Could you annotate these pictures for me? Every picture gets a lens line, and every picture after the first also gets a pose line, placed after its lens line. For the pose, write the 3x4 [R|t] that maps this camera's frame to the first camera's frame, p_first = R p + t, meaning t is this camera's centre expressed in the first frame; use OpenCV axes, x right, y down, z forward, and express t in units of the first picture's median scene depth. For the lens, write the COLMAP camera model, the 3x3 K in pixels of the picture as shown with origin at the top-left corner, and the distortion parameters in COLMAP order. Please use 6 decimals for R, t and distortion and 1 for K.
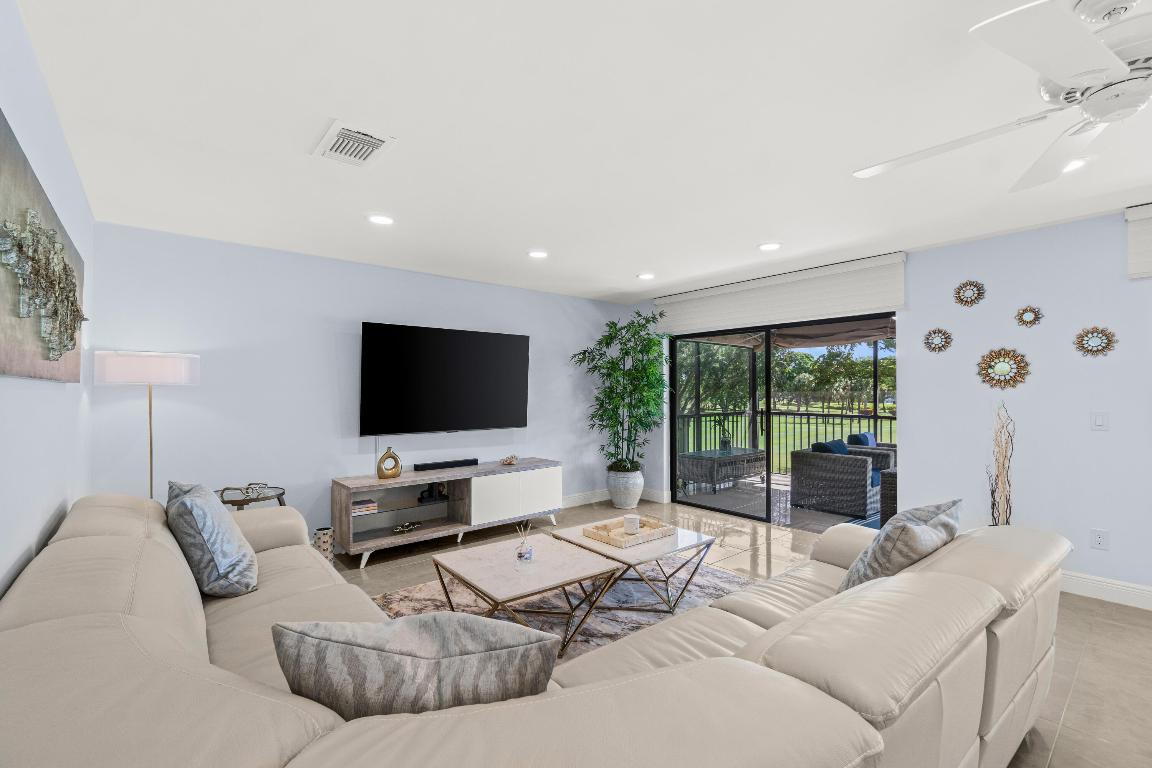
lens RADIAL K [[529.6, 0, 576.0], [0, 529.6, 384.0], [0, 0, 1]] dist [0.027567, 0.000239]
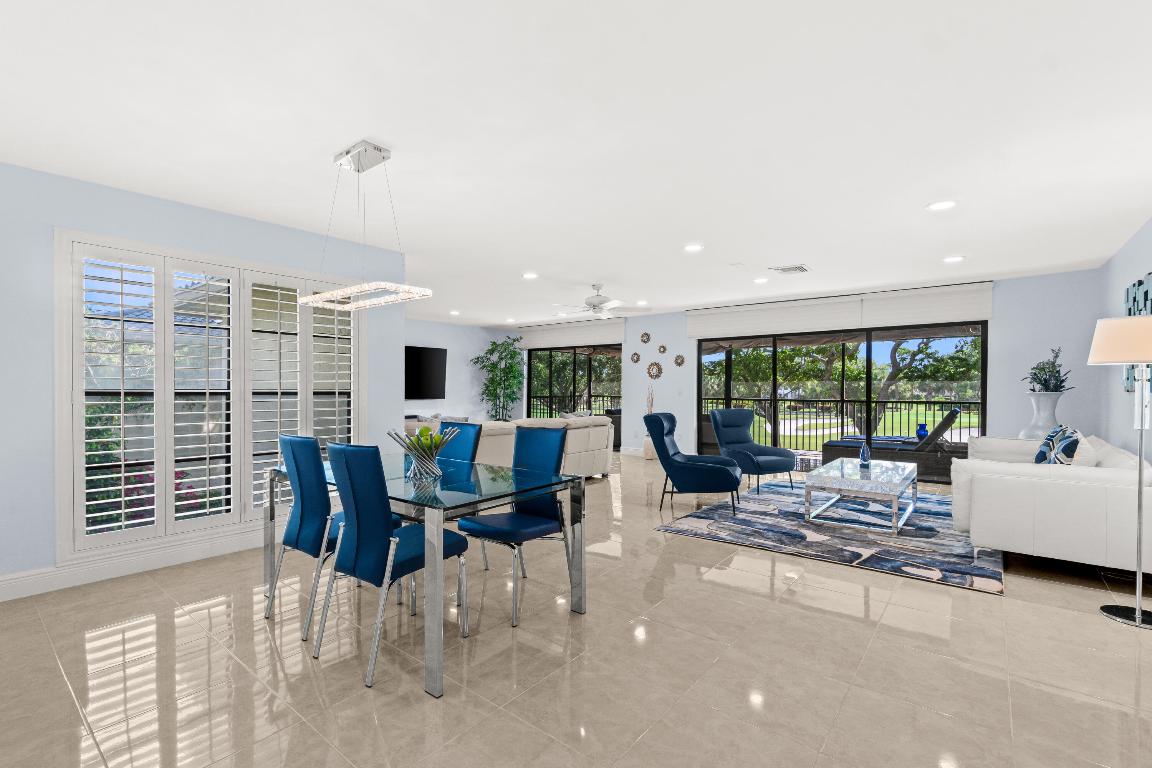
lens RADIAL K [[509.6, 0, 573.5], [0, 509.6, 376.8], [0, 0, 1]] dist [-0.001059, -0.000332]
pose [[0.981967, 0.011715, 0.188688, 0.009308], [-0.010828, 0.999925, -0.005733, 0.010538], [-0.188741, 0.003586, 0.982020, -0.789189]]
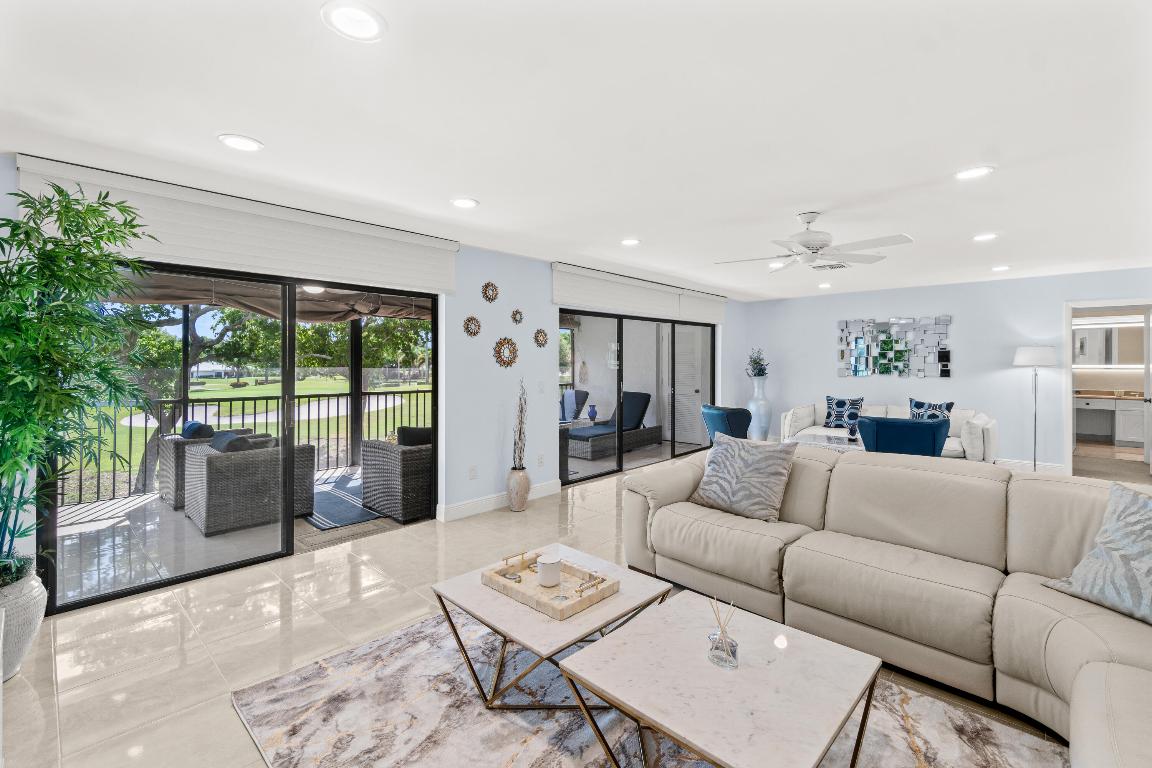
lens RADIAL K [[506.3, 0, 569.1], [0, 506.3, 373.7], [0, 0, 1]] dist [-0.000347, 0.001010]
pose [[-0.105910, -0.007948, 0.994344, -0.339589], [-0.004873, 0.999960, 0.007474, 0.009914], [-0.994364, -0.004053, -0.105944, 0.671247]]
